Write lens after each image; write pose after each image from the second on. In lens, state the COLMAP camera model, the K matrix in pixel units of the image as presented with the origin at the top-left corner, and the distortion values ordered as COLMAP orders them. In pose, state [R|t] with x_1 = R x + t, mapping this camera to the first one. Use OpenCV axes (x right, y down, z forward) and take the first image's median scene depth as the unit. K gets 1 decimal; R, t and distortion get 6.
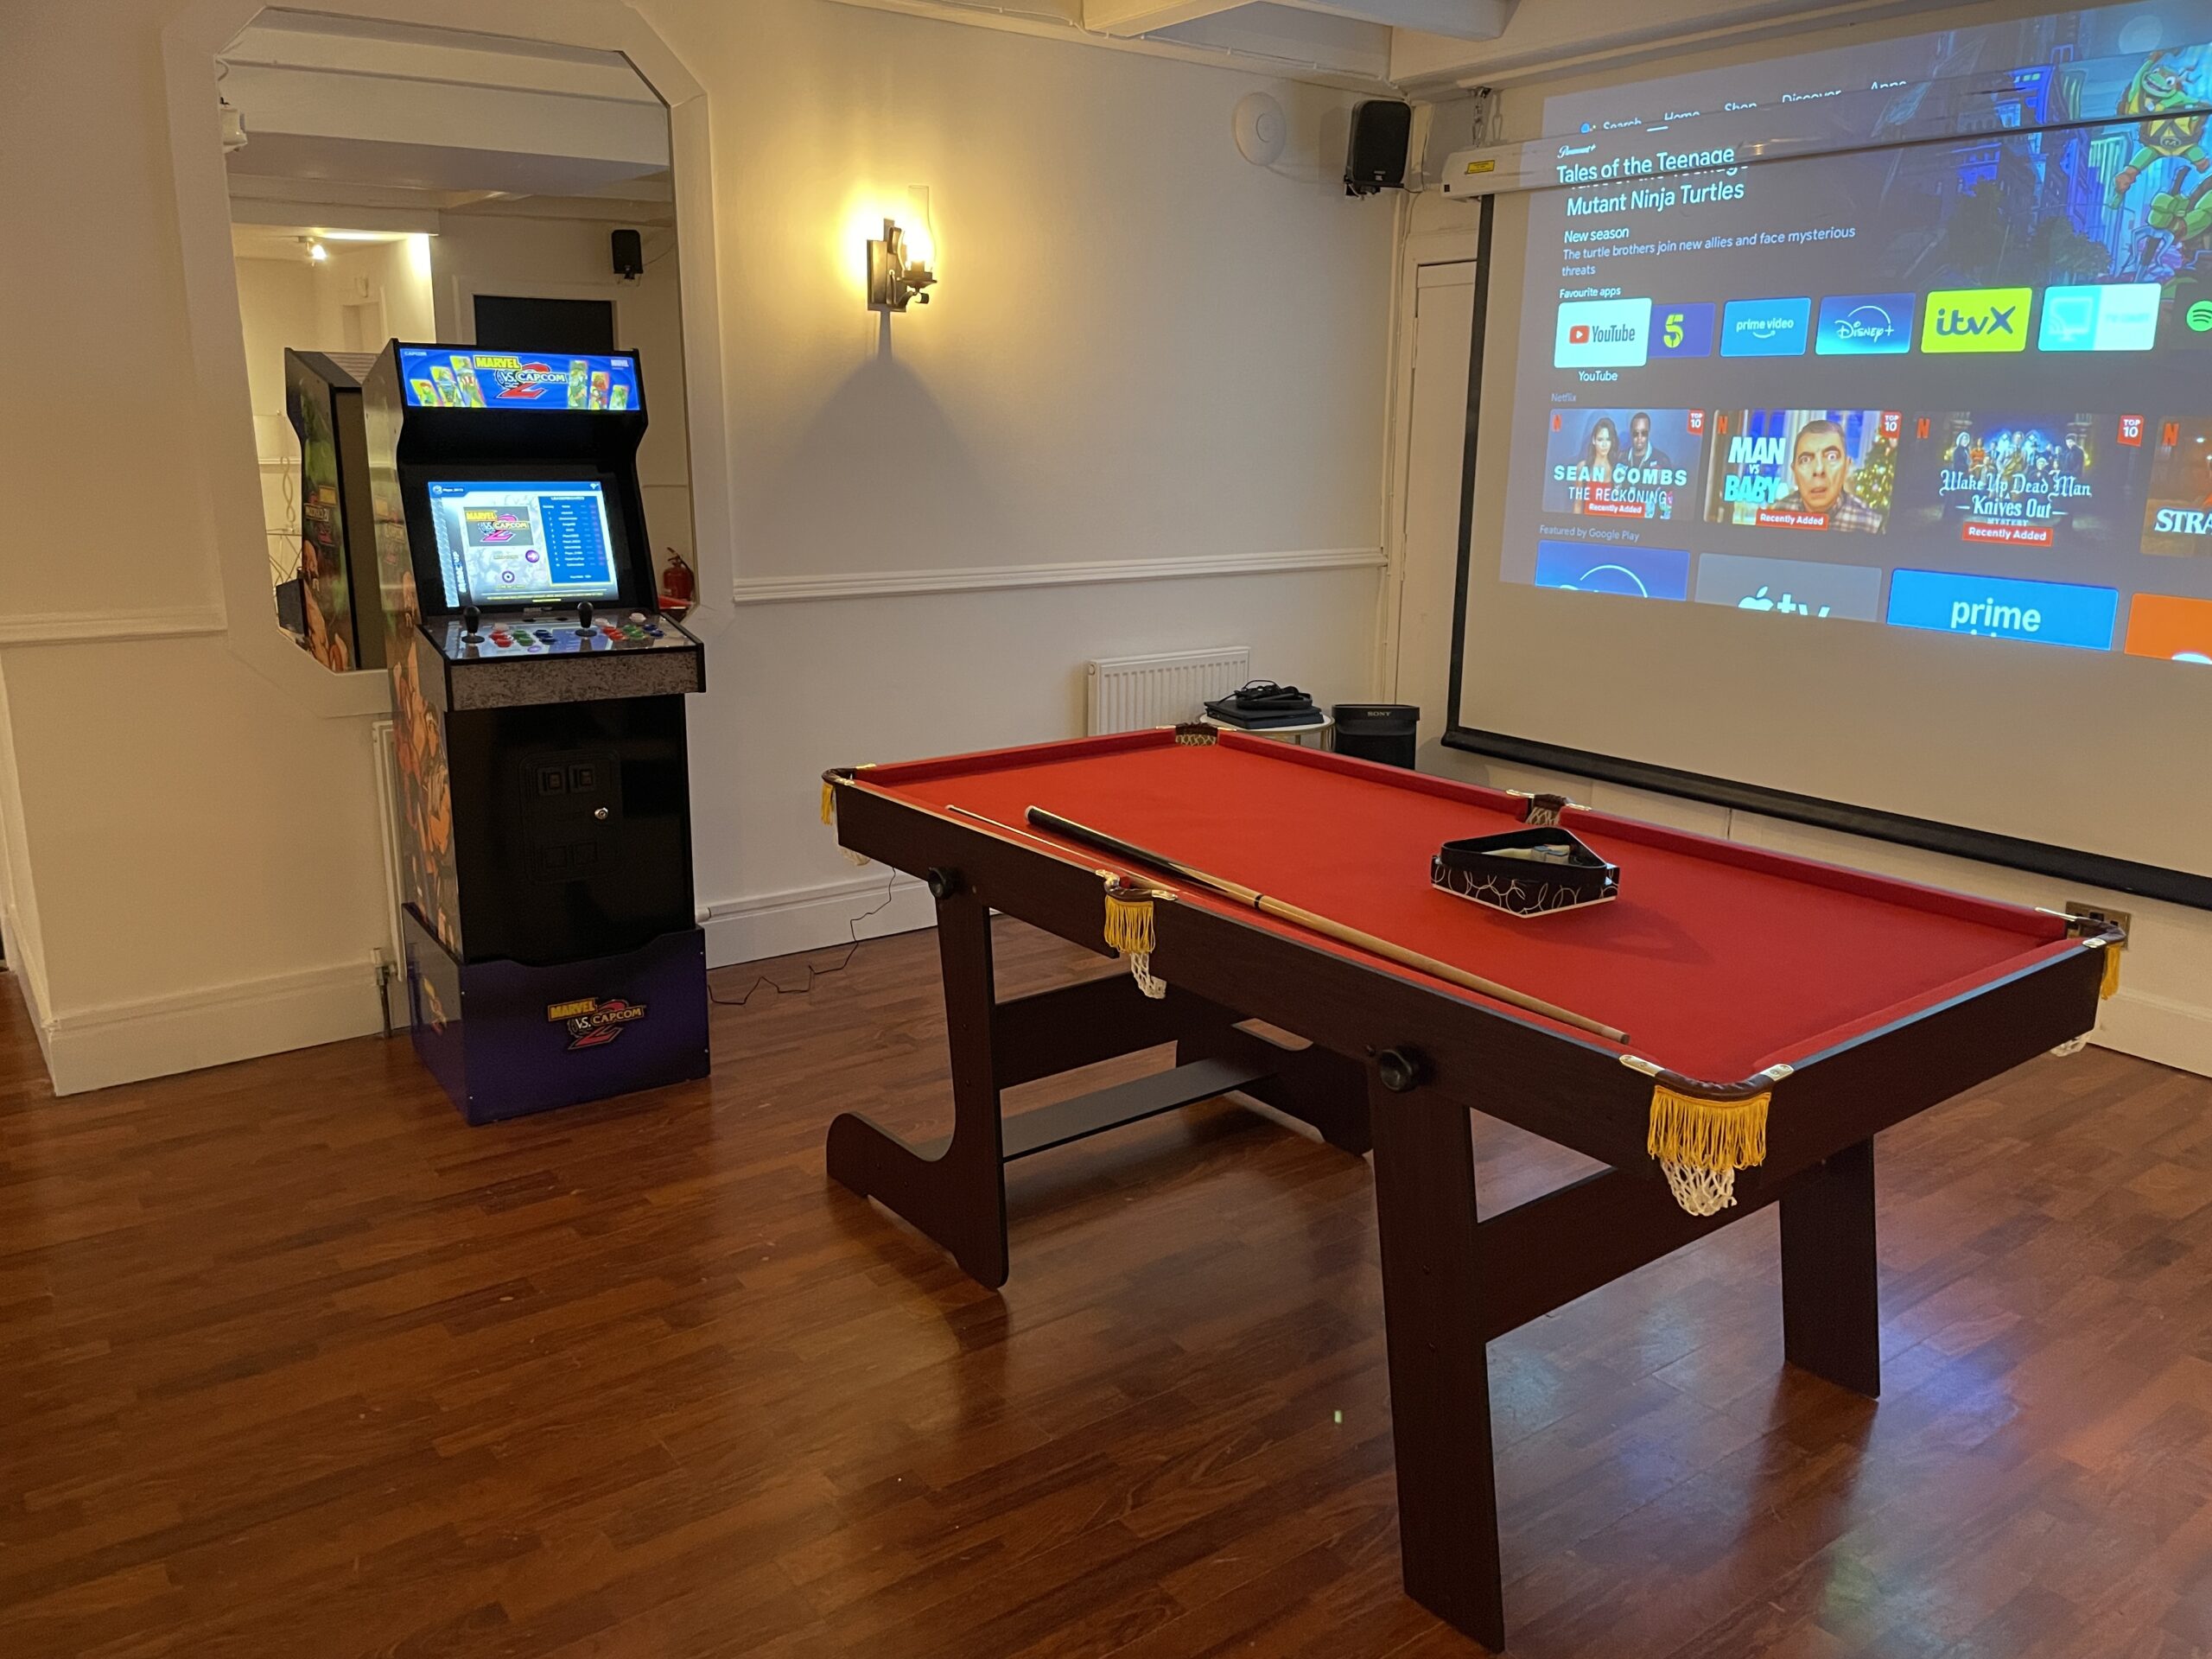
lens RADIAL K [[1684.8, 0, 1111.9], [0, 1684.8, 823.9], [0, 0, 1]] dist [0.068414, -0.102669]
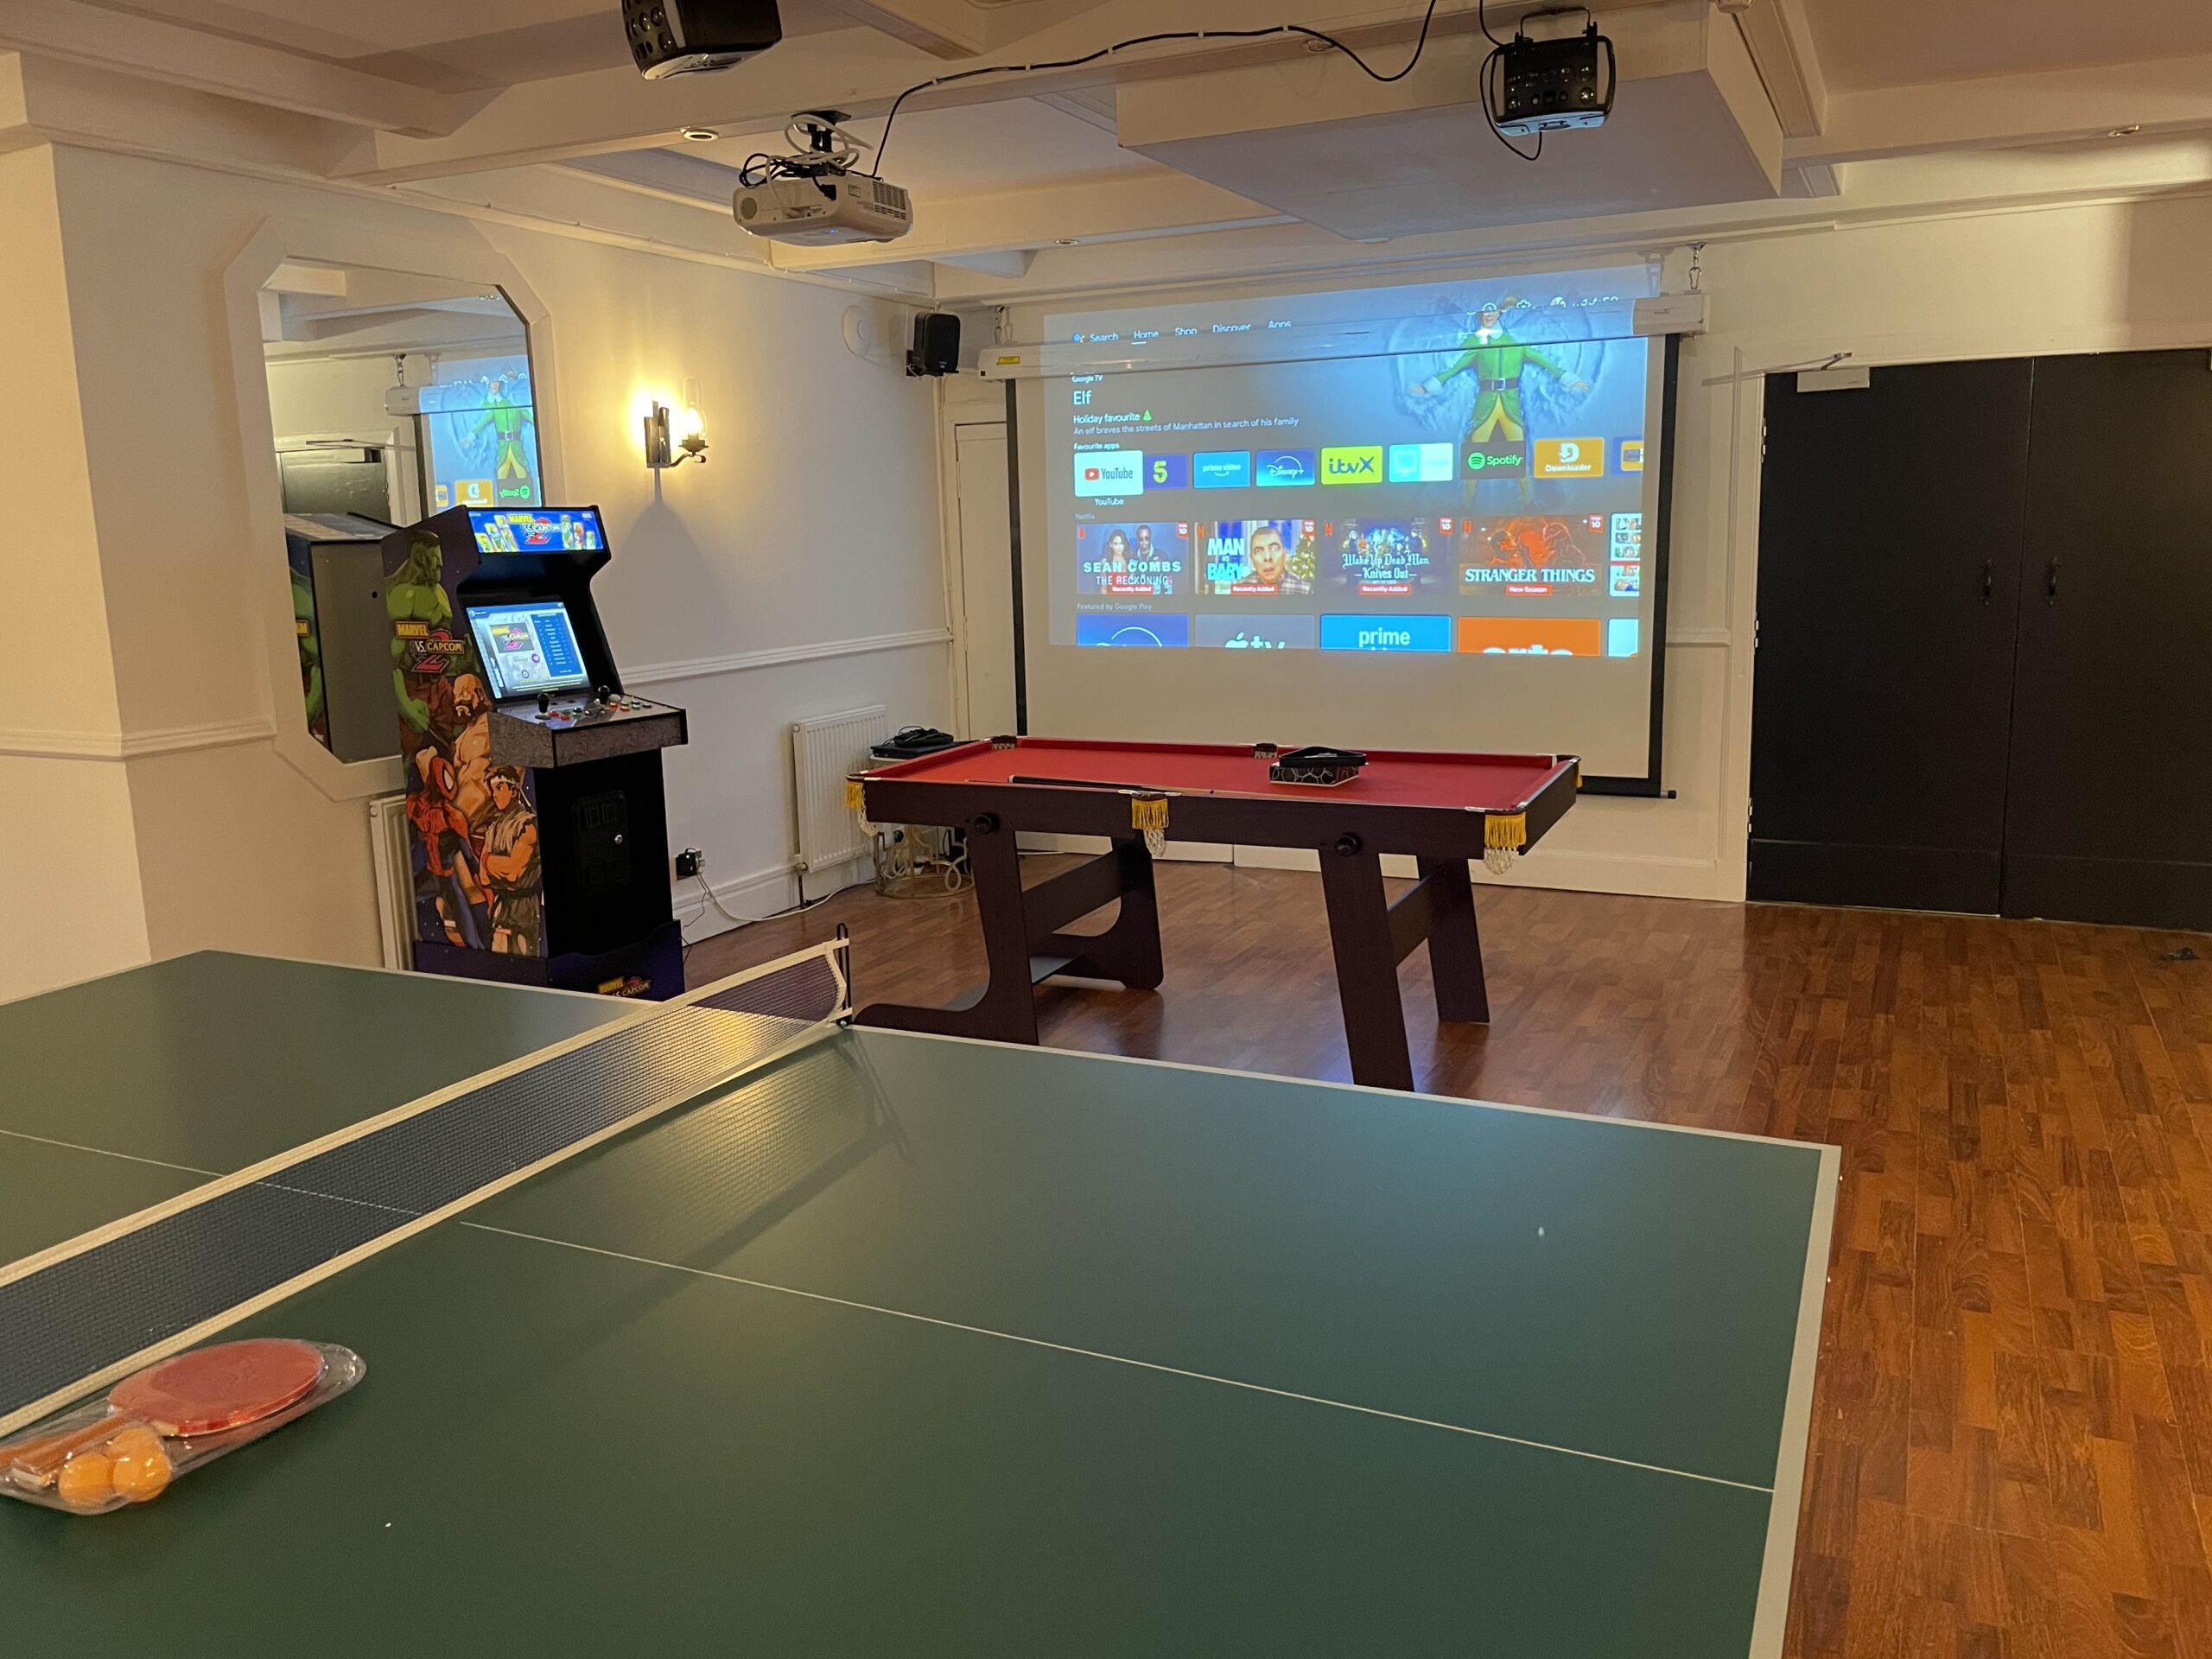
lens RADIAL K [[1684.8, 0, 1112.5], [0, 1684.8, 822.0], [0, 0, 1]] dist [0.068414, -0.102669]
pose [[0.883115, -0.115001, 0.454843, -0.478911], [0.142977, 0.989345, -0.027459, 0.062595], [-0.446839, 0.089282, 0.890148, -0.334496]]
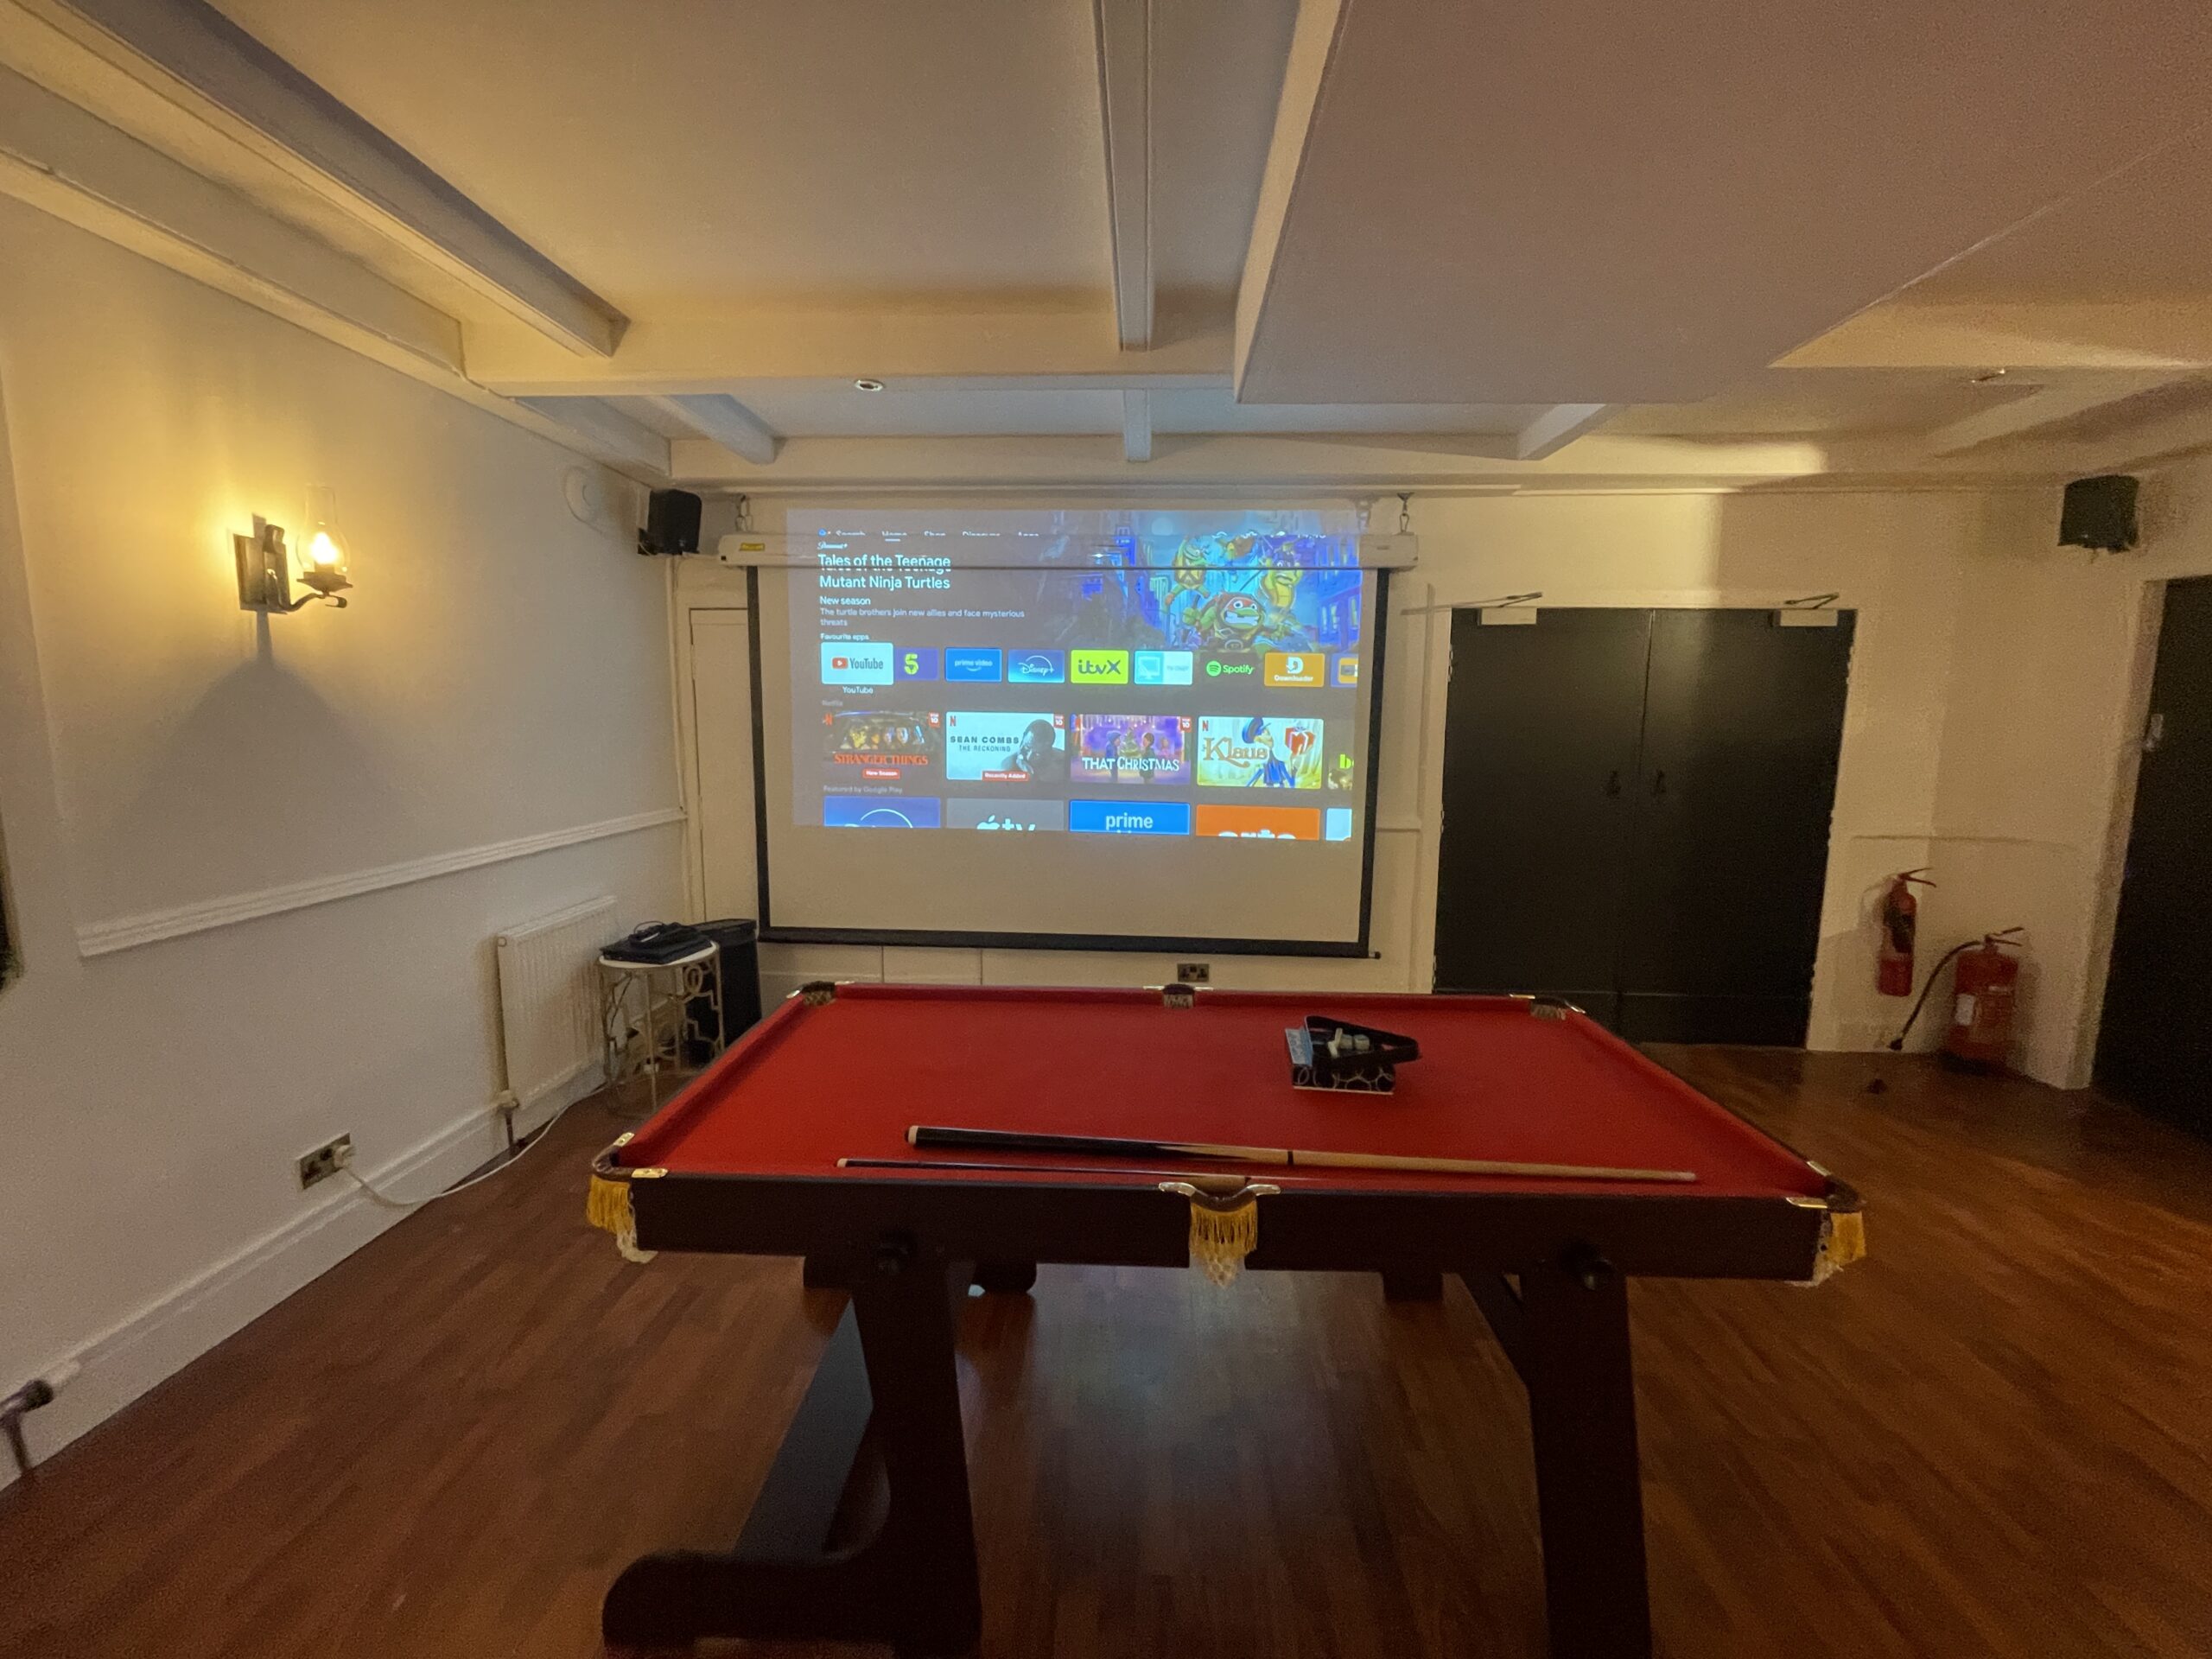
lens RADIAL K [[893.2, 0, 1105.6], [0, 893.2, 825.2], [0, 0, 1]] dist [-0.003494, -0.000737]
pose [[0.634484, -0.101633, 0.766225, -0.237625], [0.177715, 0.983941, -0.016648, -0.103065], [-0.752228, 0.146733, 0.642357, 0.378137]]
